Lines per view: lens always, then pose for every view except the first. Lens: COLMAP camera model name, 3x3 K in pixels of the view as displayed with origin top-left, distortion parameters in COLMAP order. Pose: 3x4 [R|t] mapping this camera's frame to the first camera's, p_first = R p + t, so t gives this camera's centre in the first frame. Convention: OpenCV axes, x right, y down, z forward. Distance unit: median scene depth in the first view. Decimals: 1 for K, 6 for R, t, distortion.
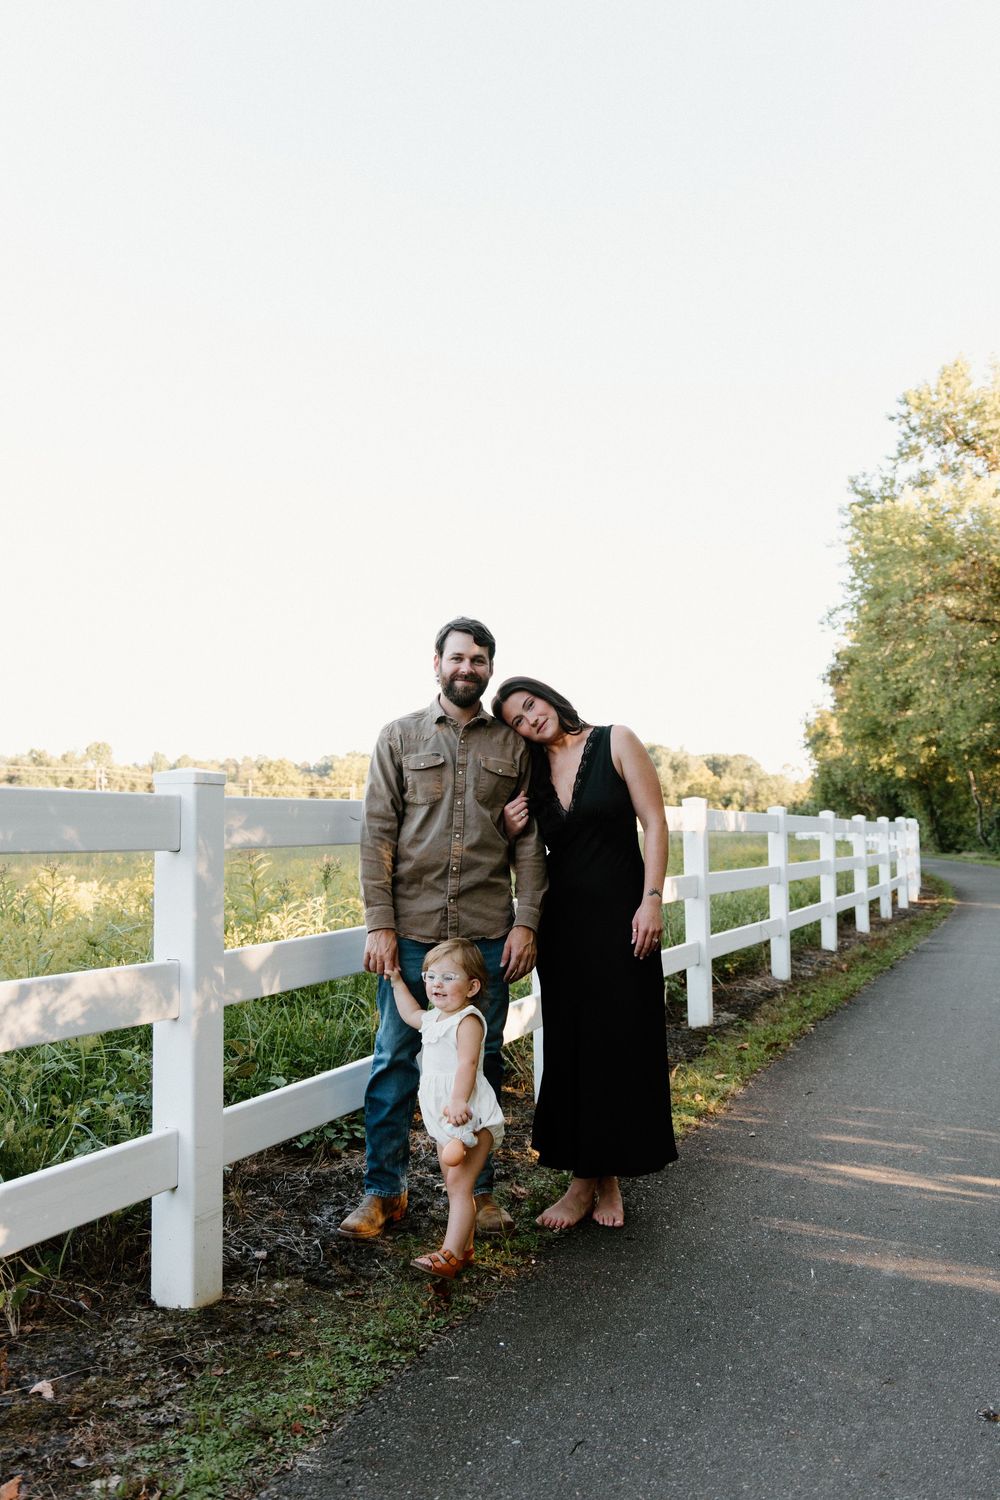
lens RADIAL K [[1237.7, 0, 502.2], [0, 1237.7, 748.5], [0, 0, 1]] dist [0.006530, 0.005608]
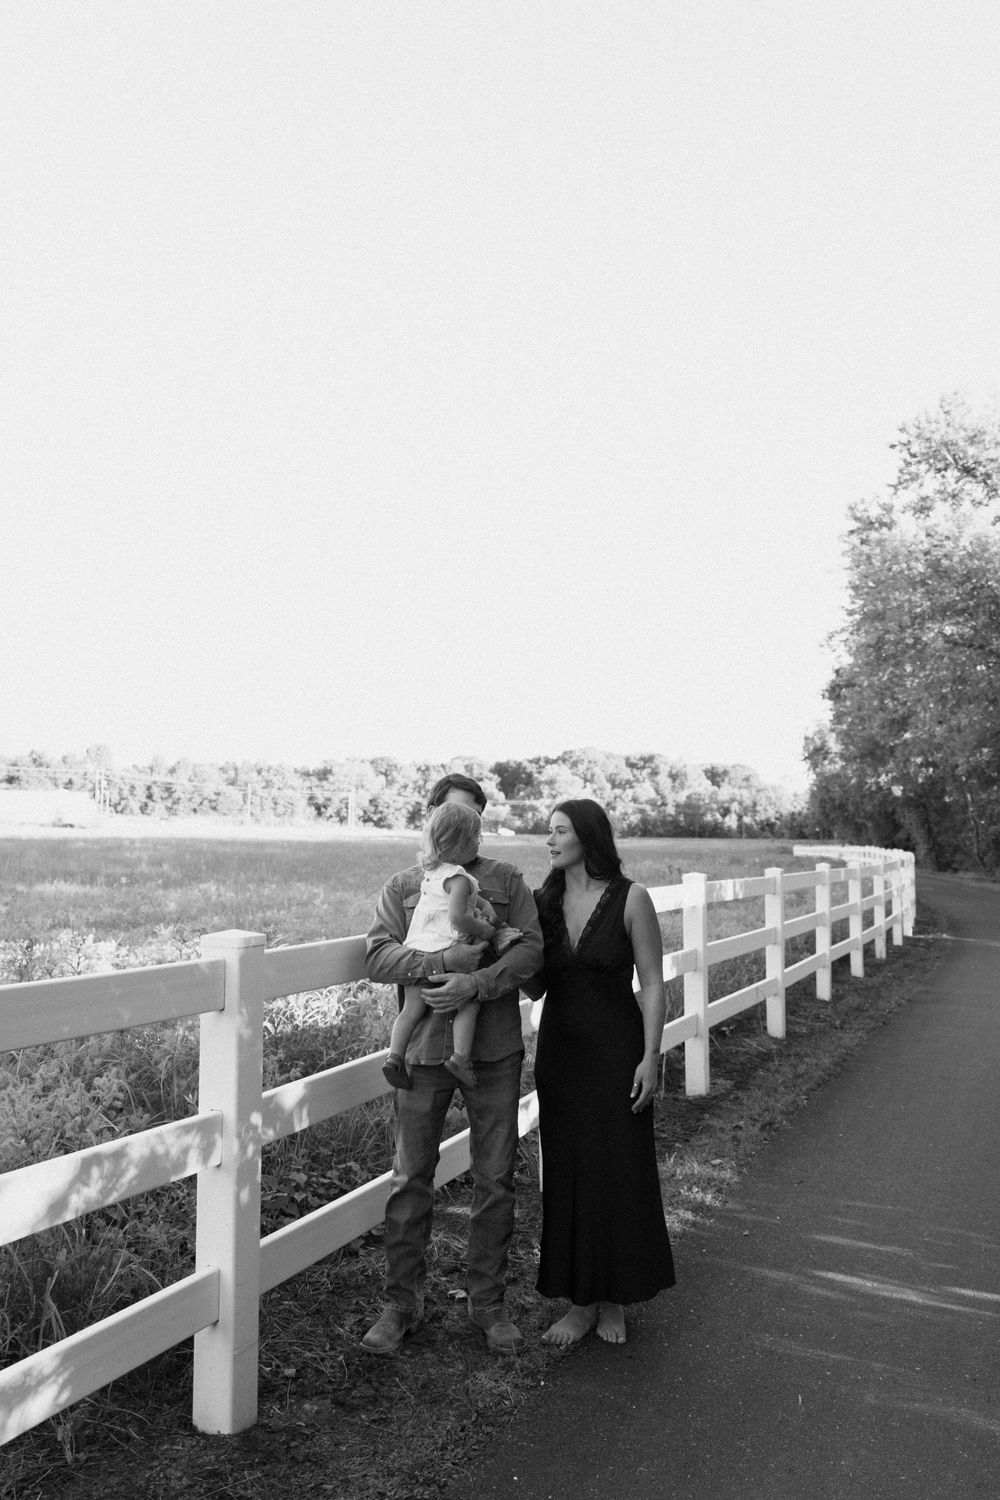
lens RADIAL K [[1237.7, 0, 497.1], [0, 1237.7, 751.7], [0, 0, 1]] dist [0.006530, 0.005608]
pose [[0.999957, 0.008815, -0.002887, -0.010769], [-0.008814, 0.999961, 0.000585, -0.093077], [0.002892, -0.000560, 0.999996, -0.056026]]
